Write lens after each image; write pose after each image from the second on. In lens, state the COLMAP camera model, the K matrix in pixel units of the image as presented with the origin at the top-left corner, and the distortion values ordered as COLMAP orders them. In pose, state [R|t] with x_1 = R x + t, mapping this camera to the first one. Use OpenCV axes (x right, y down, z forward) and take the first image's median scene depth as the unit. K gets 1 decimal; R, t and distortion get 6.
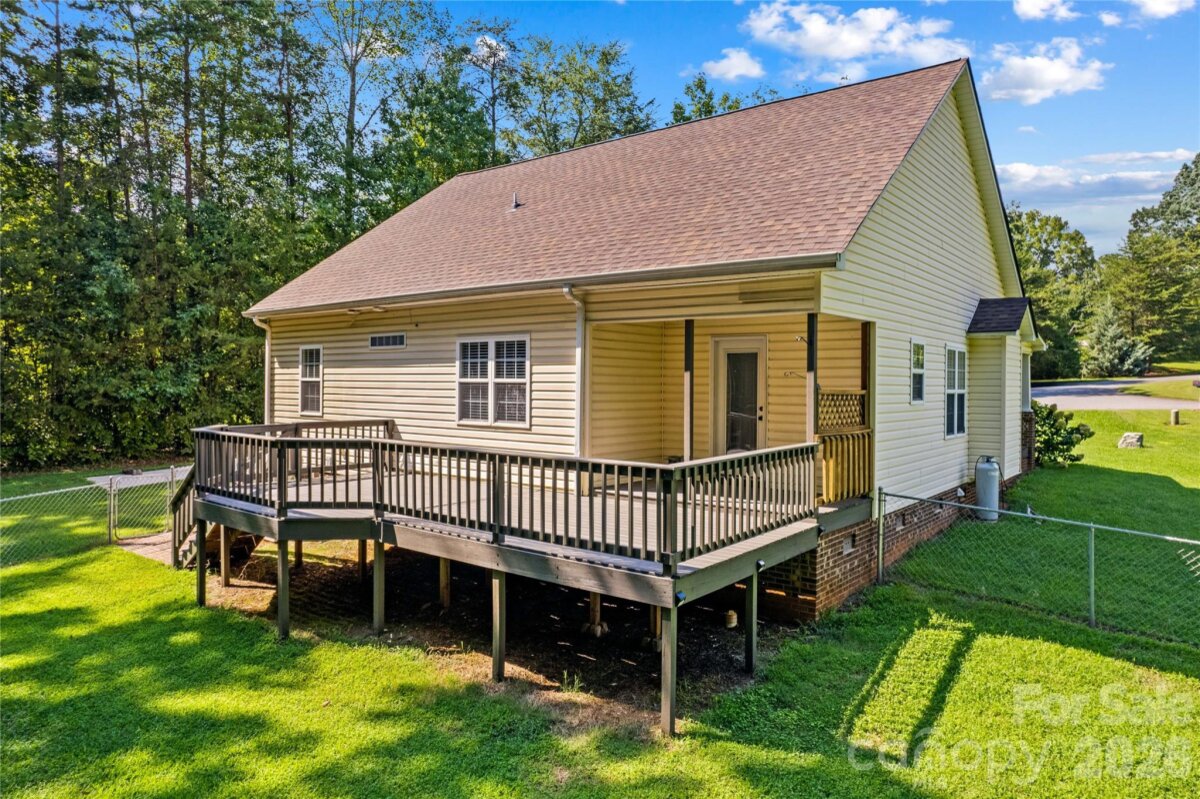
lens RADIAL K [[776.2, 0, 600.0], [0, 776.2, 399.5], [0, 0, 1]] dist [-0.066165, 0.068697]
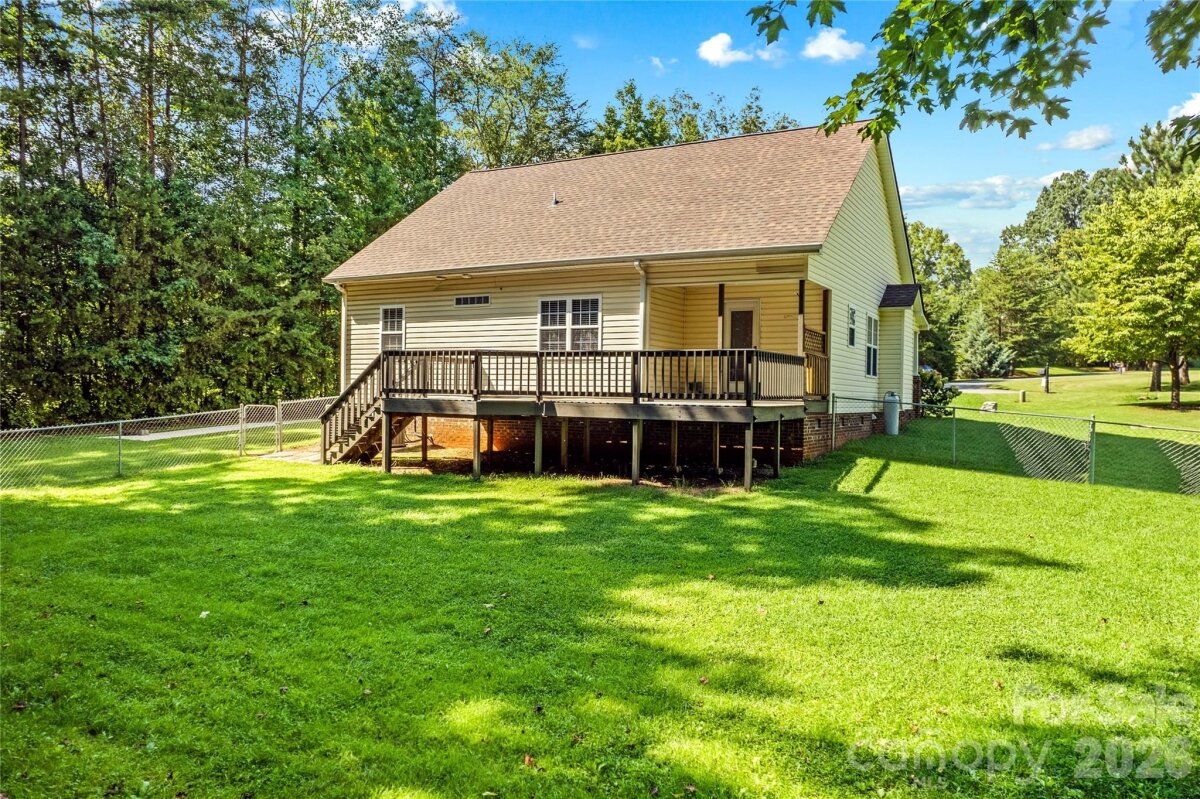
lens RADIAL K [[863.2, 0, 604.3], [0, 863.2, 440.4], [0, 0, 1]] dist [-0.037925, 0.003451]
pose [[0.985552, 0.002026, 0.169360, -0.276793], [-0.006720, 0.999609, 0.027150, 0.112529], [-0.169239, -0.027896, 0.985180, -0.464871]]
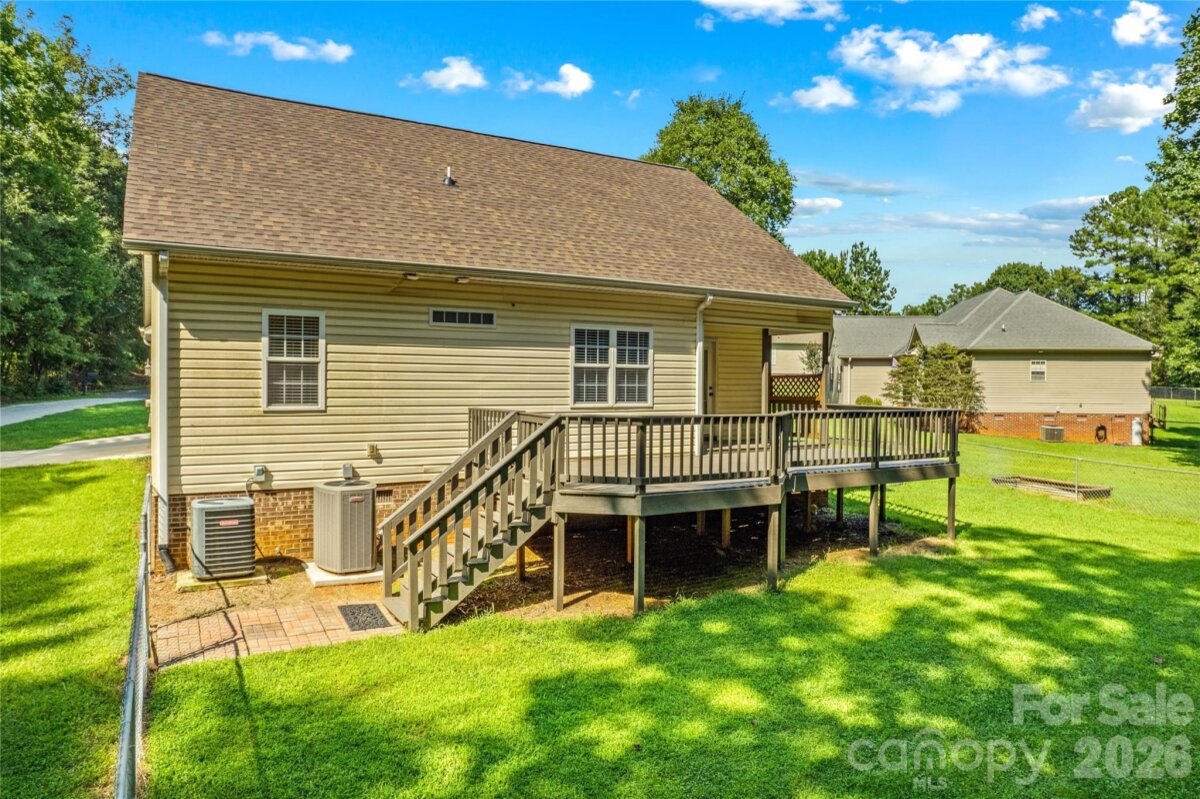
lens RADIAL K [[756.2, 0, 592.9], [0, 756.2, 428.8], [0, 0, 1]] dist [-0.045289, -0.000408]
pose [[0.370401, -0.056054, 0.927179, -0.930912], [0.018669, 0.998425, 0.052903, 0.006309], [-0.928684, -0.002286, 0.370864, 0.503817]]
